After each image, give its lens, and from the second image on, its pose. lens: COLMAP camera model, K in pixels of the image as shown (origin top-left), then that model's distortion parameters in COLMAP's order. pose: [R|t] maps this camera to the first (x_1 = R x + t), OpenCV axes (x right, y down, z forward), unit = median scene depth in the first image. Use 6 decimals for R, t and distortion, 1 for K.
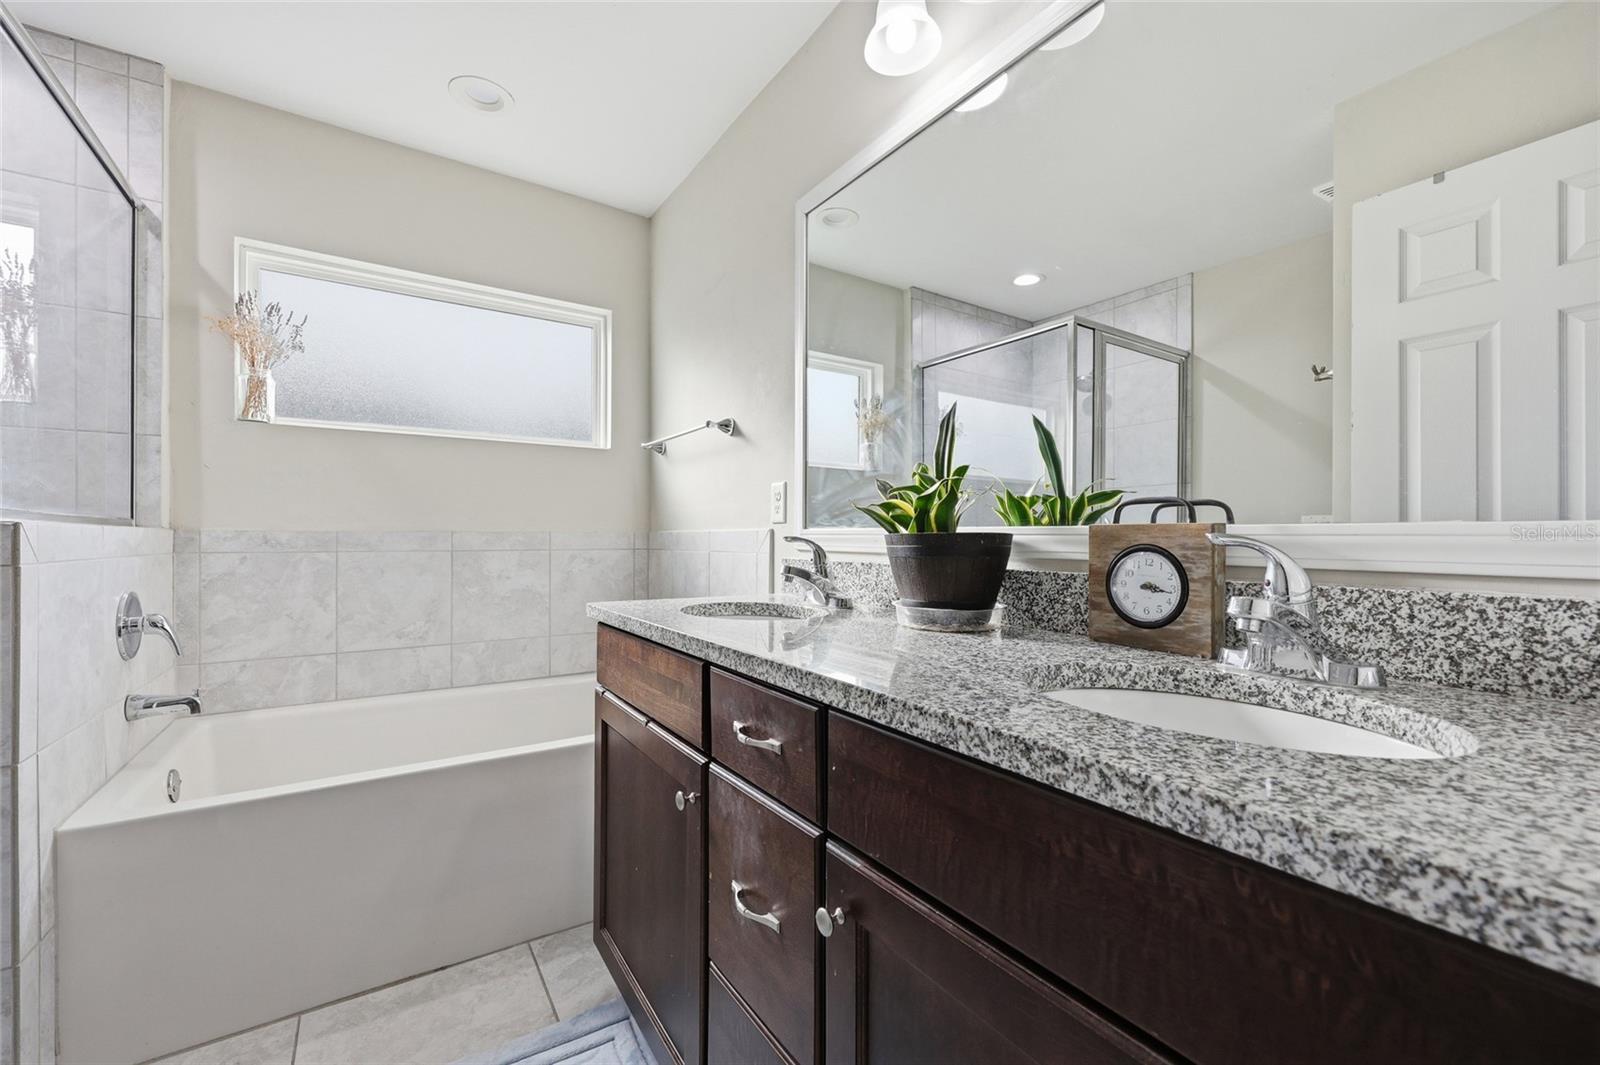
lens RADIAL K [[648.8, 0, 801.9], [0, 648.8, 531.9], [0, 0, 1]] dist [0.000908, -0.000071]
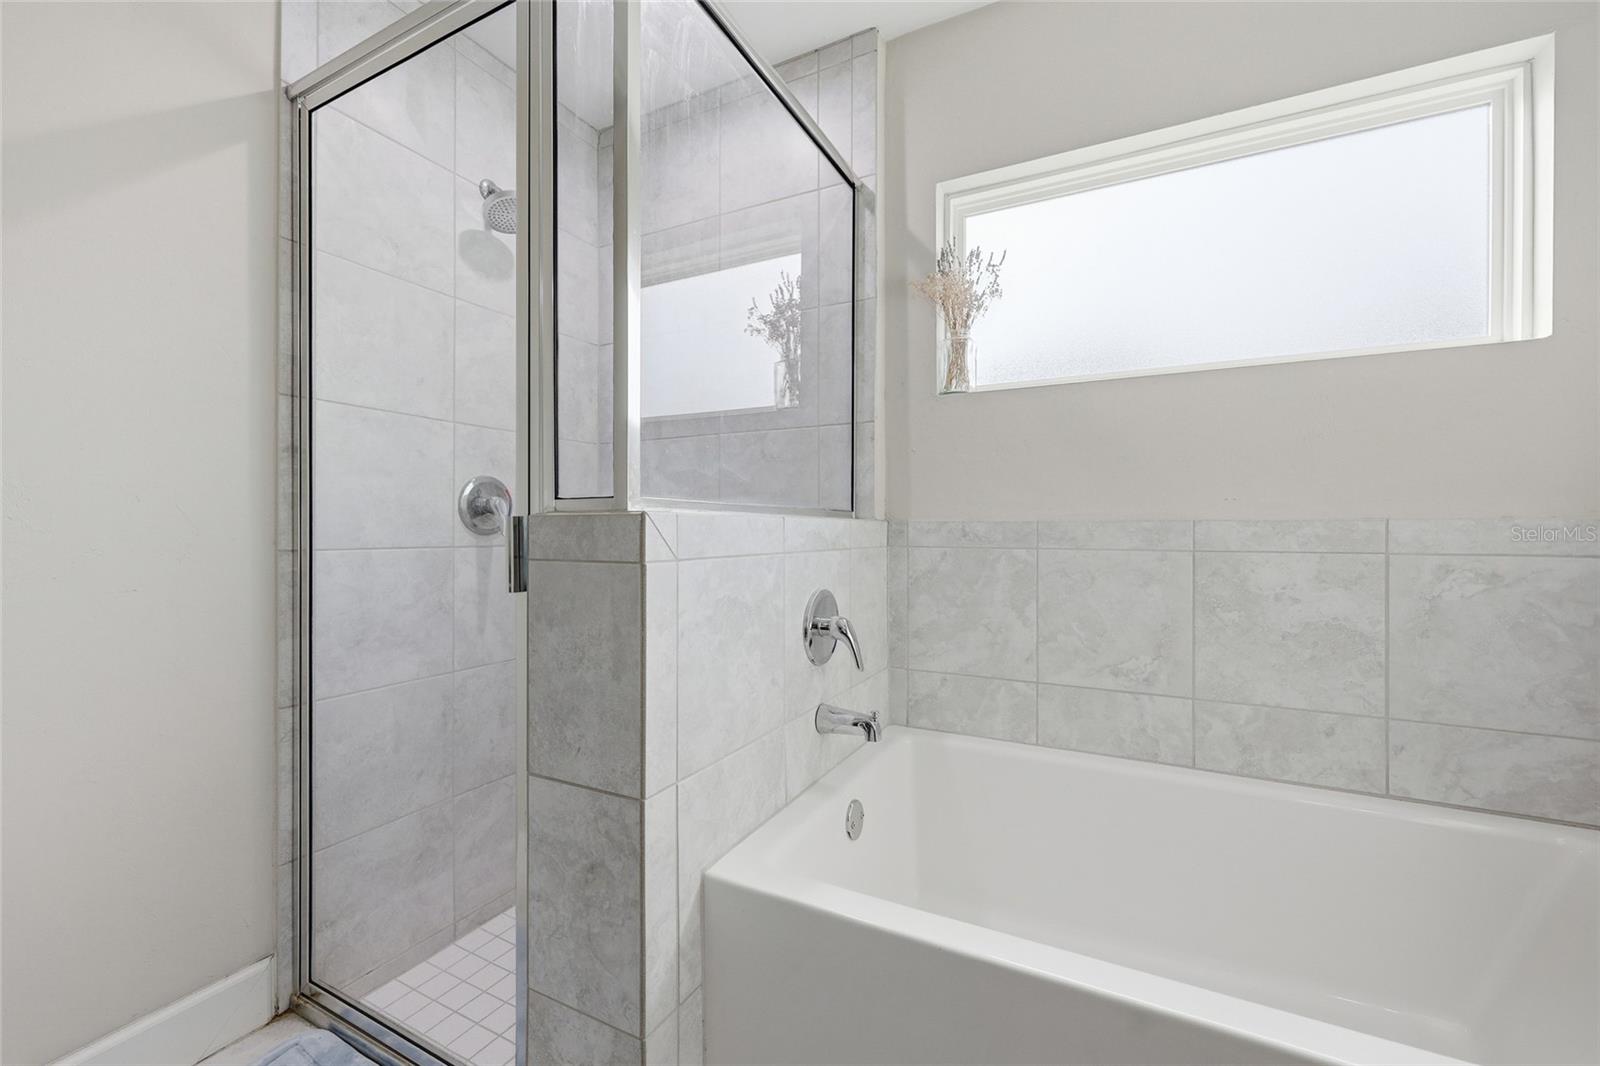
lens RADIAL K [[648.8, 0, 801.9], [0, 648.8, 532.4], [0, 0, 1]] dist [0.000908, -0.000071]
pose [[0.489288, 0.003523, -0.872115, -0.204196], [0.007291, 0.999940, 0.008130, 0.003674], [0.872092, -0.010337, 0.489233, 0.417700]]
